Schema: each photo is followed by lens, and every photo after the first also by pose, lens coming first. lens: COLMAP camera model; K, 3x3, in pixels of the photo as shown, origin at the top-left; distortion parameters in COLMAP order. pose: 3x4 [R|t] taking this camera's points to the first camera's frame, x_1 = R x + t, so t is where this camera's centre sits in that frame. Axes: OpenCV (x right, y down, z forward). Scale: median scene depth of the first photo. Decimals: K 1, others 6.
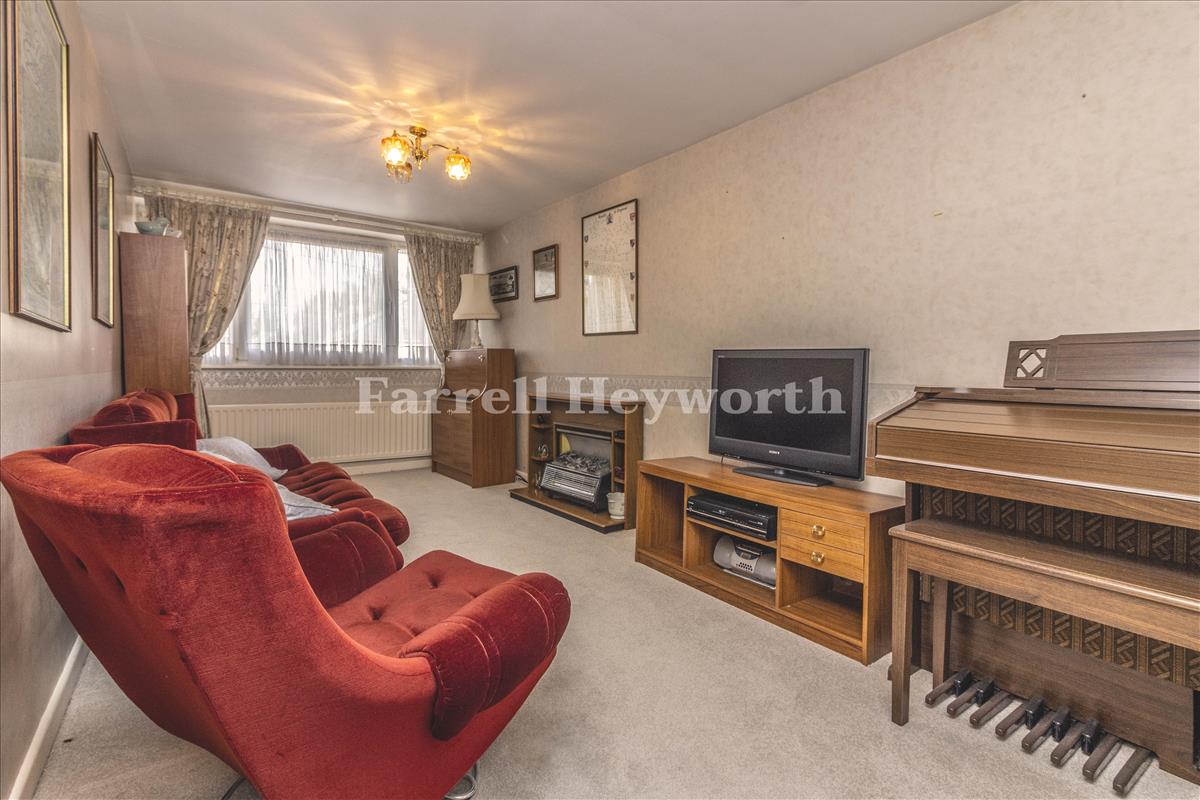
lens RADIAL K [[553.5, 0, 605.2], [0, 553.5, 380.6], [0, 0, 1]] dist [0.003582, 0.000101]
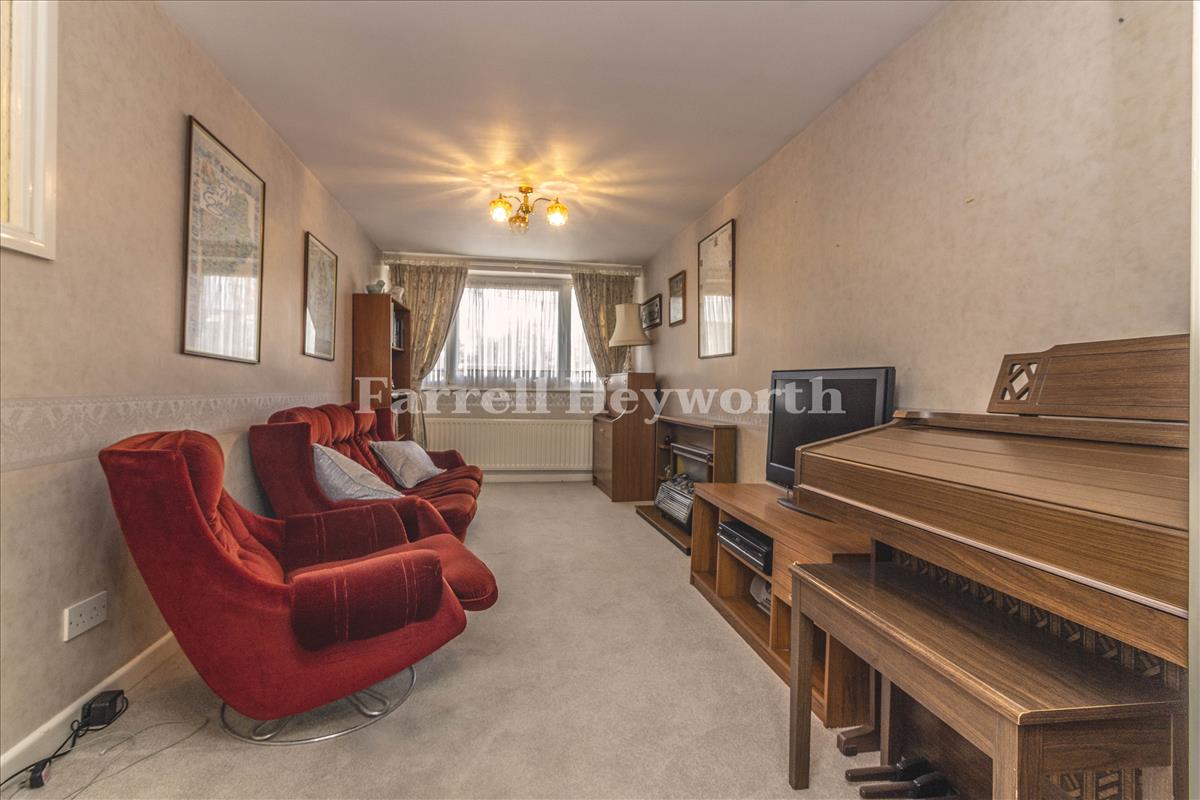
lens RADIAL K [[558.0, 0, 600.9], [0, 558.0, 389.6], [0, 0, 1]] dist [0.002462, 0.000311]
pose [[0.889525, 0.003605, -0.456871, 0.278523], [-0.017004, 0.999537, -0.025220, 0.003879], [0.456569, 0.030202, 0.889175, 0.017851]]
